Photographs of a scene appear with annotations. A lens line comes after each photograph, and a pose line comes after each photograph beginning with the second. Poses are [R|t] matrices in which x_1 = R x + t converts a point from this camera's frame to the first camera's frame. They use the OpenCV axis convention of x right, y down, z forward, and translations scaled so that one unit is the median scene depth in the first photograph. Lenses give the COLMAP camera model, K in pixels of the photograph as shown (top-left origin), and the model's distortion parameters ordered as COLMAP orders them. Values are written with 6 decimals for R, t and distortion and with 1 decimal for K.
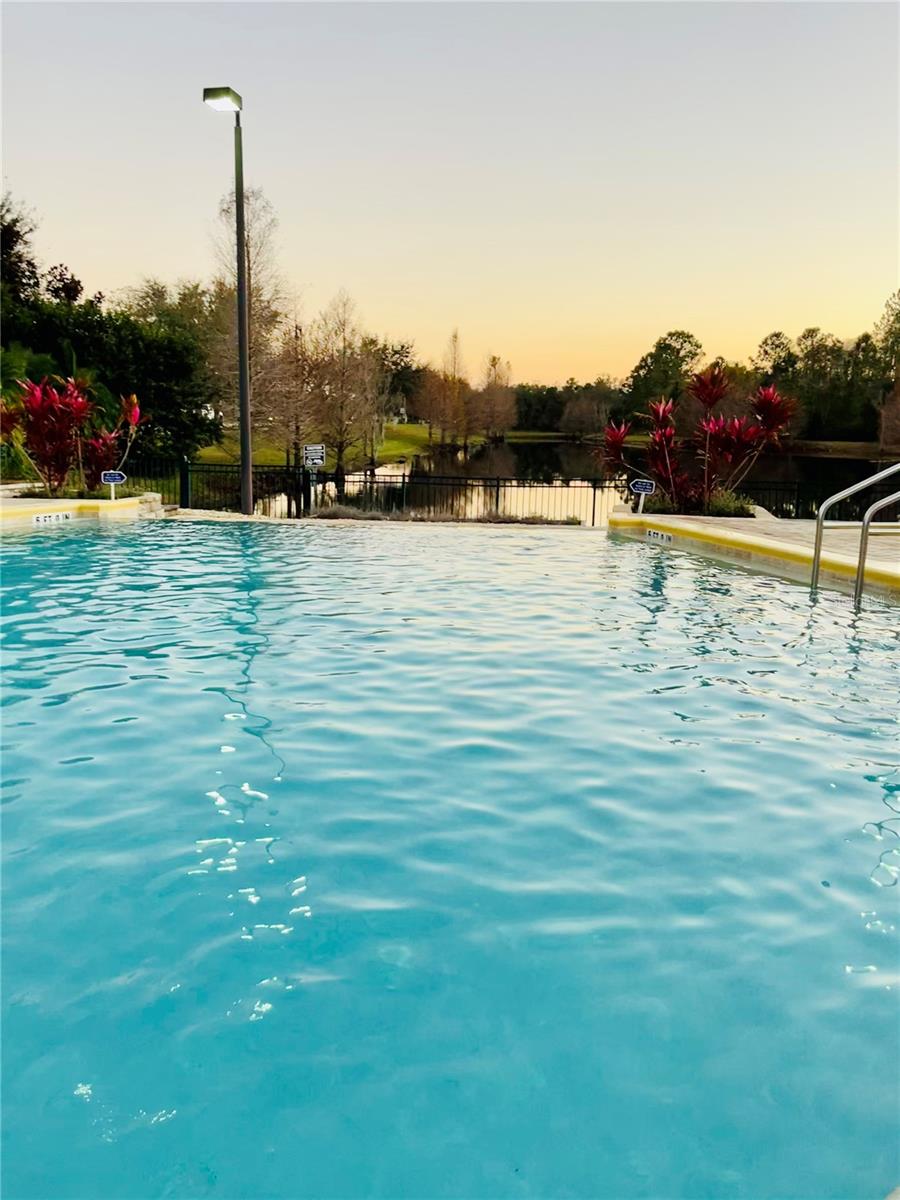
lens RADIAL K [[907.4, 0, 450.0], [0, 907.4, 599.9], [0, 0, 1]] dist [0.004416, 0.002120]
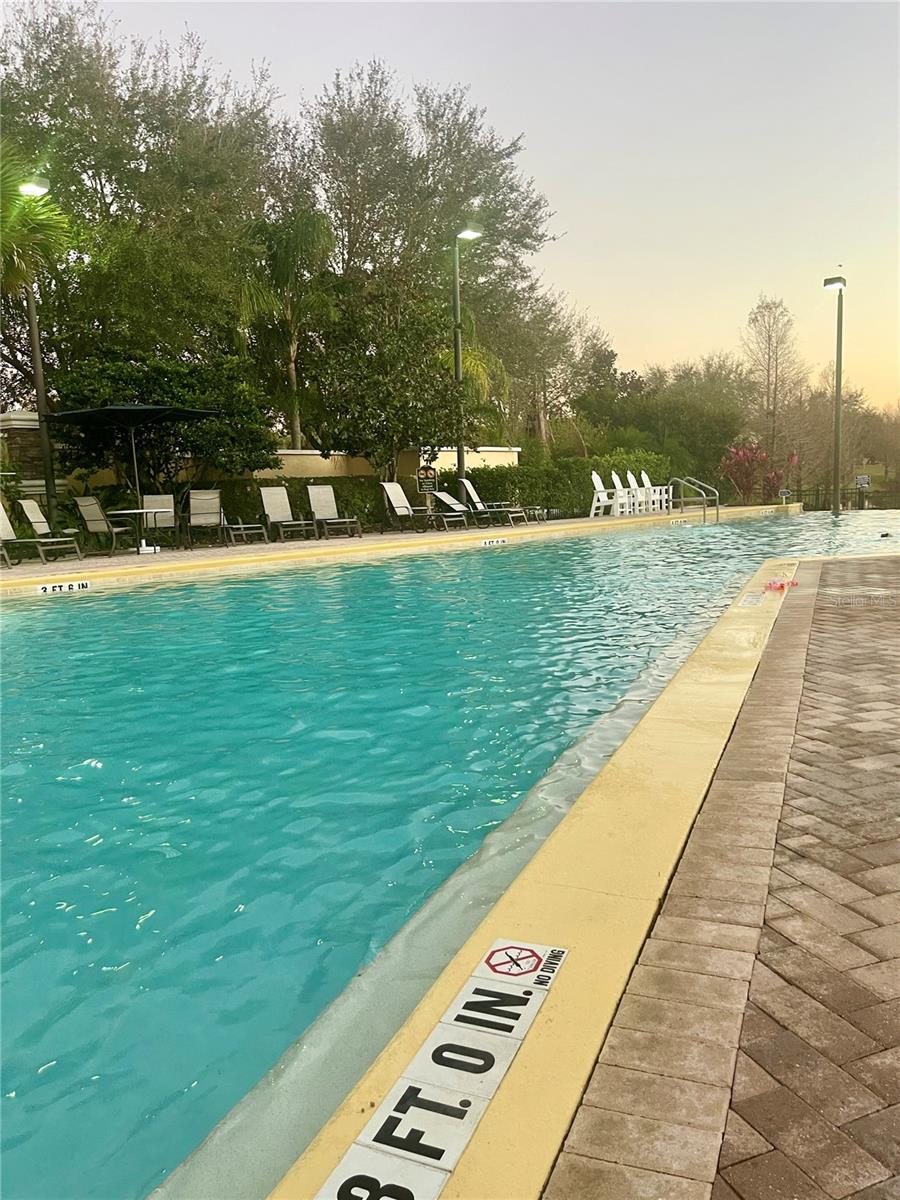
lens RADIAL K [[907.4, 0, 450.1], [0, 907.4, 600.3], [0, 0, 1]] dist [0.004416, 0.002120]
pose [[0.910299, -0.011921, -0.413780, -0.109687], [-0.013369, 0.998217, -0.058170, 0.099020], [0.413735, 0.058484, 0.908517, -0.479455]]
